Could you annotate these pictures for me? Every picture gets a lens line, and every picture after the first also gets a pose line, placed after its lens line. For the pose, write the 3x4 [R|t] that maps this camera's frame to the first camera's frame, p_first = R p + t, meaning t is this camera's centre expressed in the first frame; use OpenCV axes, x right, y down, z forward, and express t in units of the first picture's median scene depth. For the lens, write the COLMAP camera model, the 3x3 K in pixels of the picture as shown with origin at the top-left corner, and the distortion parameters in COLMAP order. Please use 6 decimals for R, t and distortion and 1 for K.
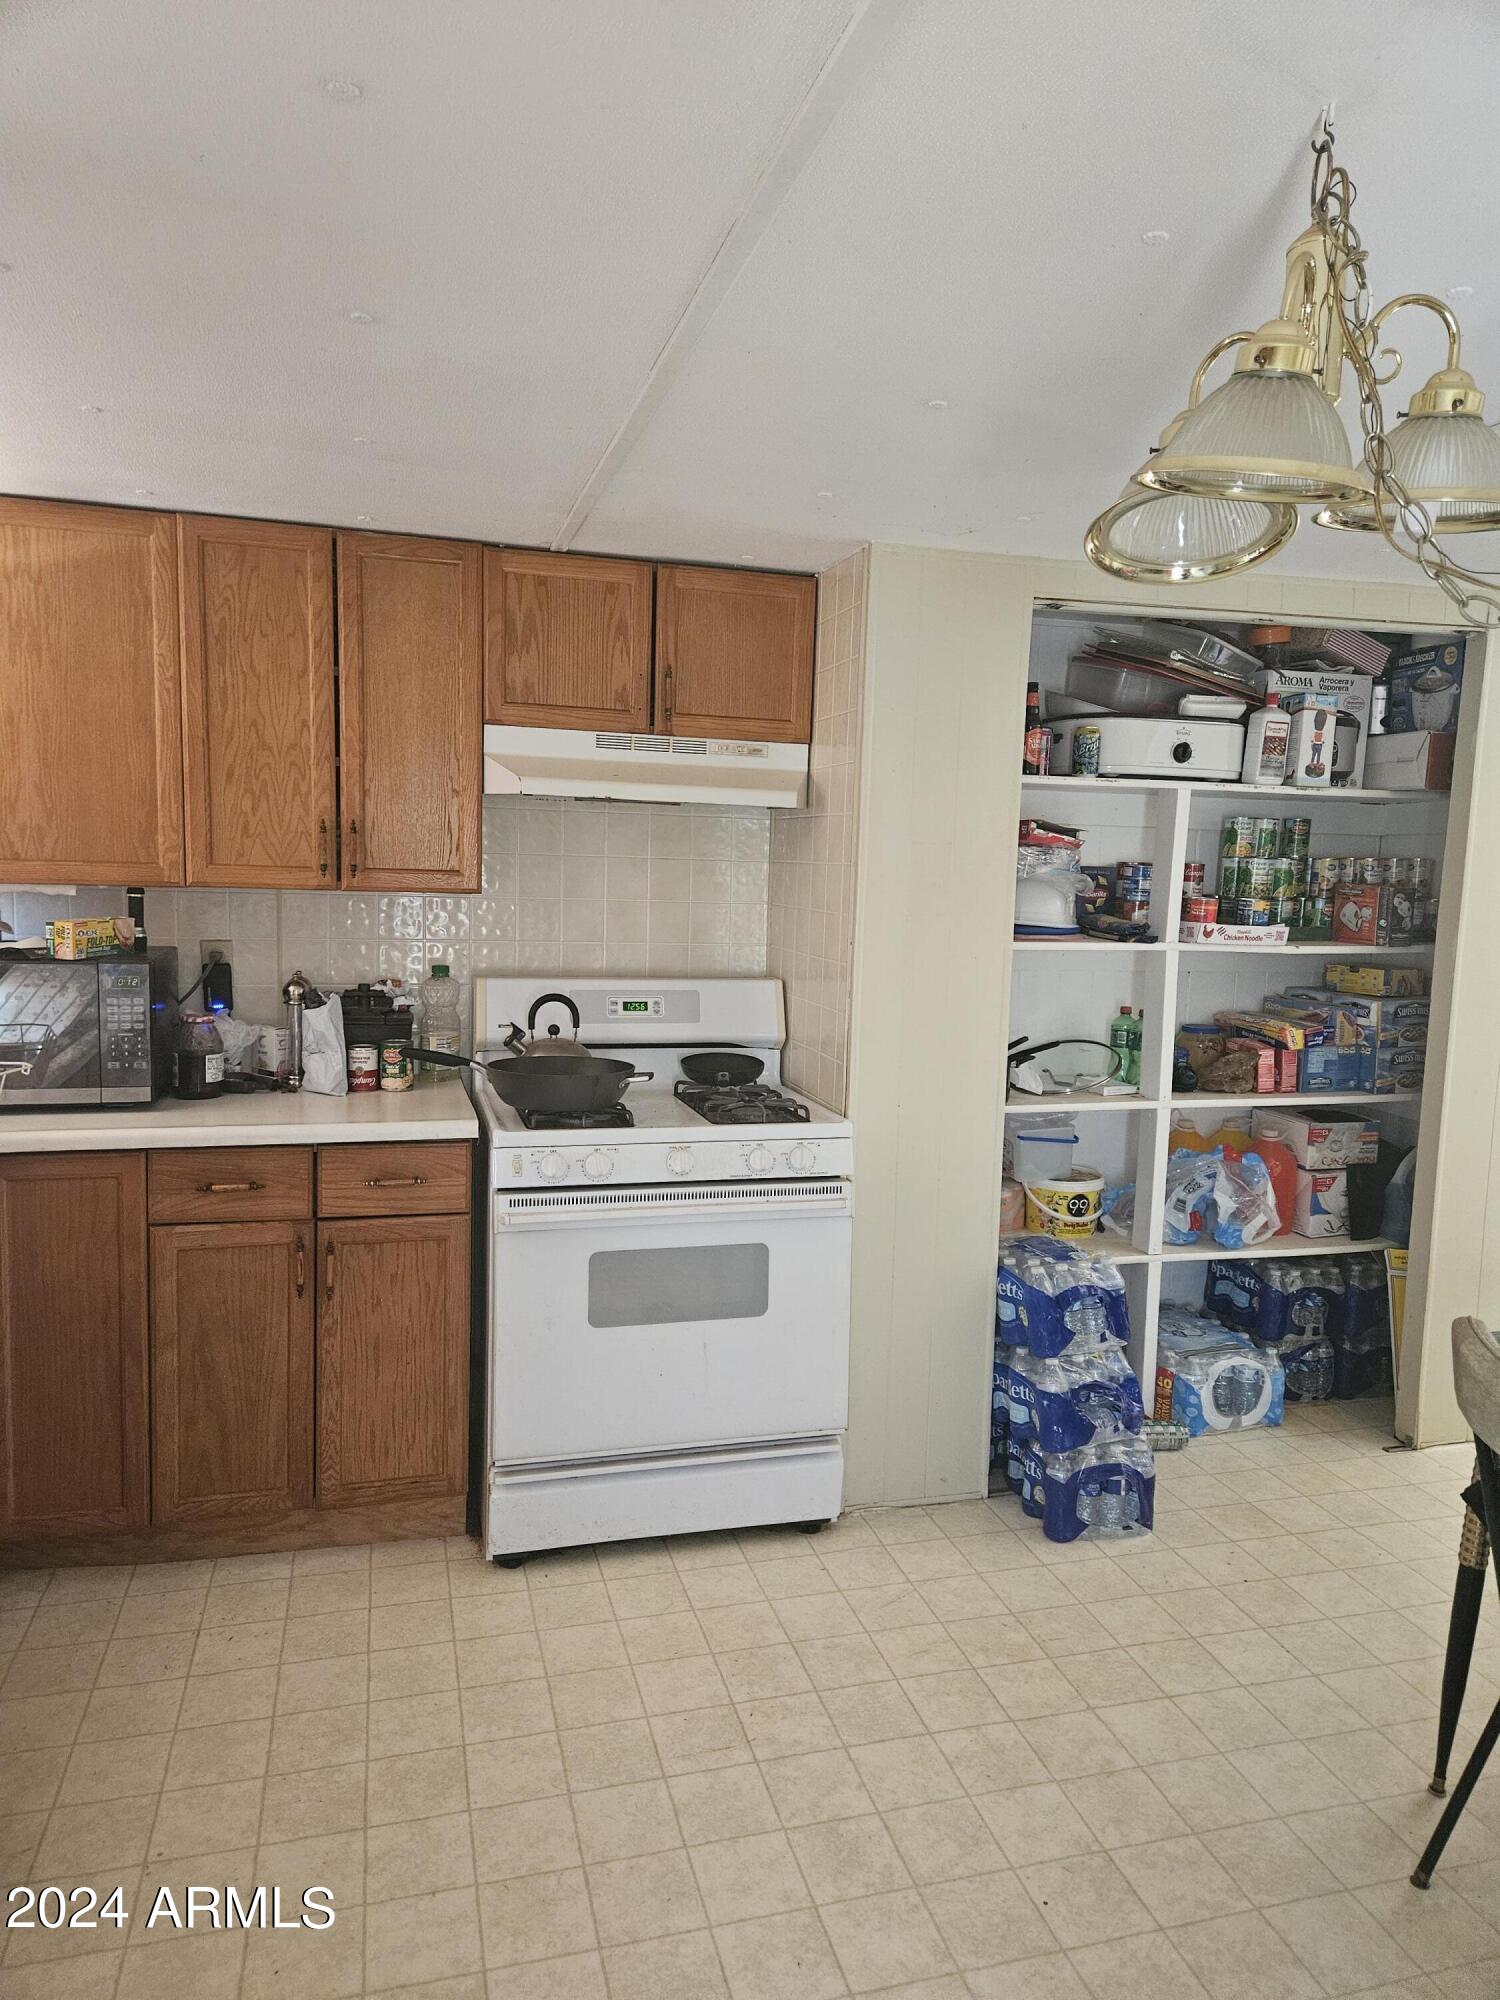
lens RADIAL K [[1328.9, 0, 747.6], [0, 1328.9, 1000.8], [0, 0, 1]] dist [0.086674, -0.069945]
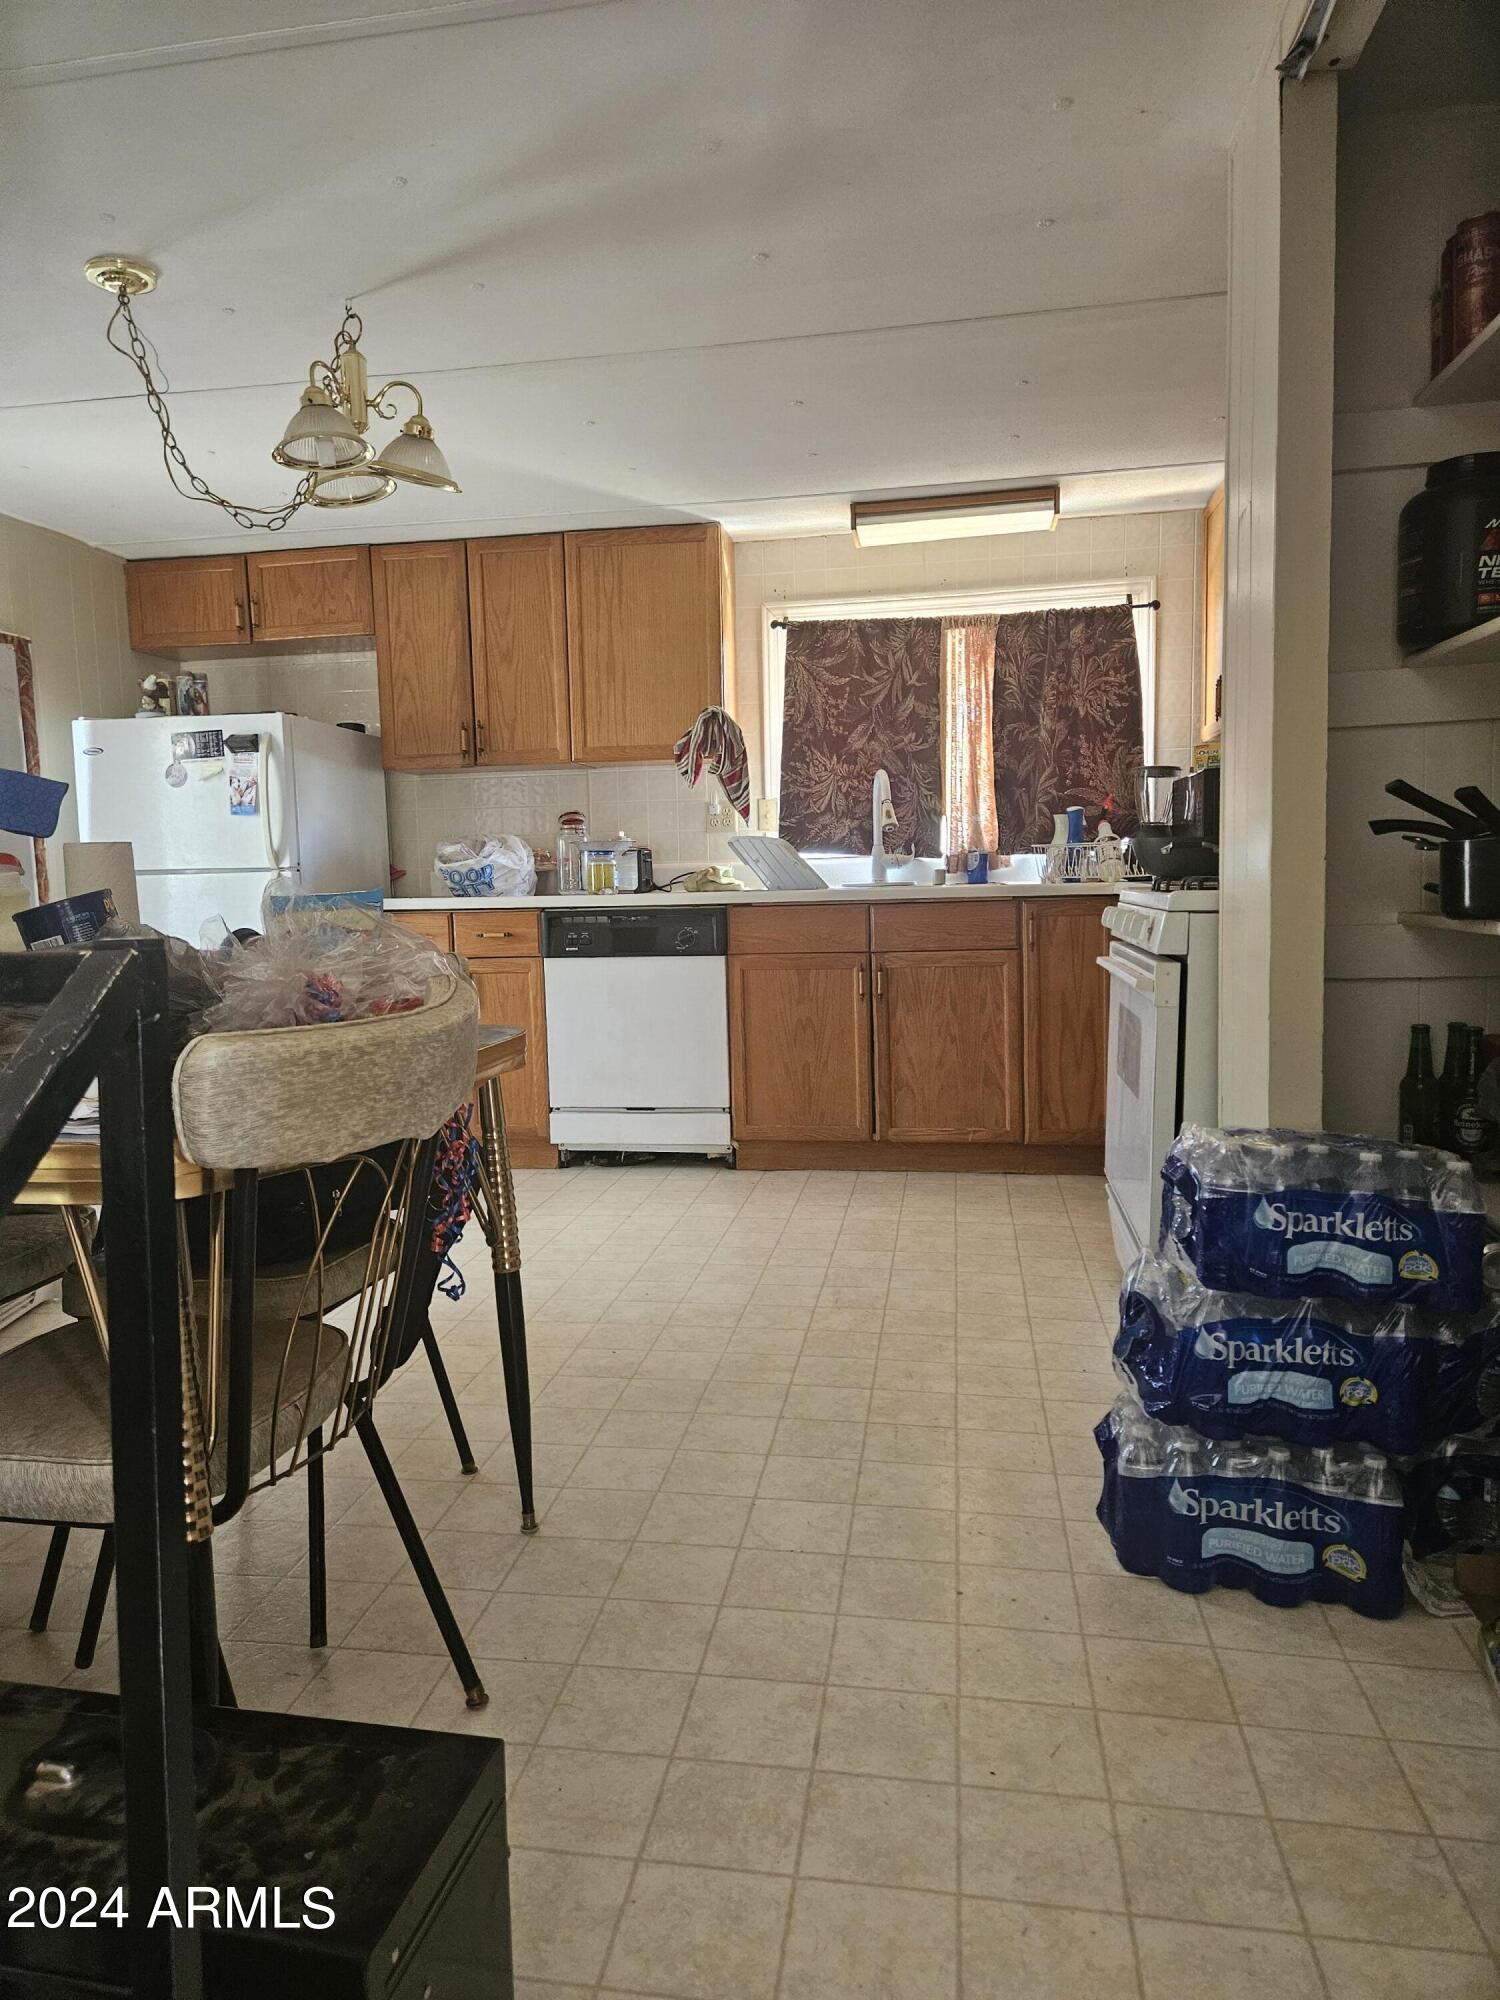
lens RADIAL K [[1328.9, 0, 747.6], [0, 1328.9, 1000.8], [0, 0, 1]] dist [0.086674, -0.069945]
pose [[-0.415068, 0.064762, -0.907482, 1.617693], [-0.079564, 0.991058, 0.107118, 0.151535], [0.906305, 0.116664, -0.406204, 1.893704]]
